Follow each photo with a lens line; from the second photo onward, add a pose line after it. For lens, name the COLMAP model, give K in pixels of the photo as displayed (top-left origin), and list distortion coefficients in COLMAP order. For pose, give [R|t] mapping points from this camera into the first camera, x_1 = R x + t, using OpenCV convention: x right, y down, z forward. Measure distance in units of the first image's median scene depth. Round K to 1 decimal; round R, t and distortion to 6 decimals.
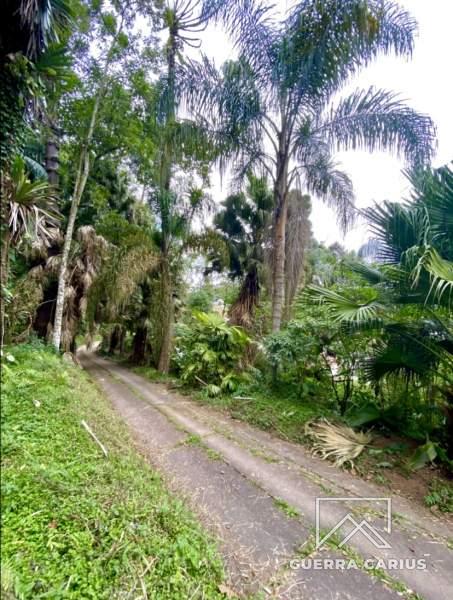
lens RADIAL K [[243.8, 0, 226.5], [0, 243.8, 300.0], [0, 0, 1]] dist [-0.000631, -0.000113]
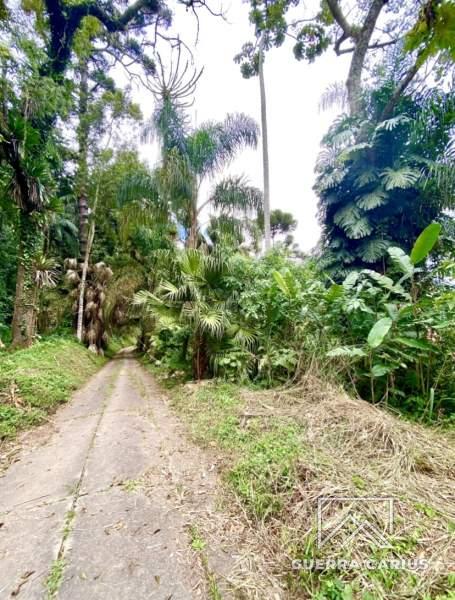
lens RADIAL K [[243.8, 0, 227.5], [0, 243.8, 300.0], [0, 0, 1]] dist [-0.000631, -0.000113]
pose [[0.978792, -0.045771, -0.199678, 0.556743], [0.042809, 0.998900, -0.019131, 0.000061], [0.200334, 0.010177, 0.979675, -0.373701]]
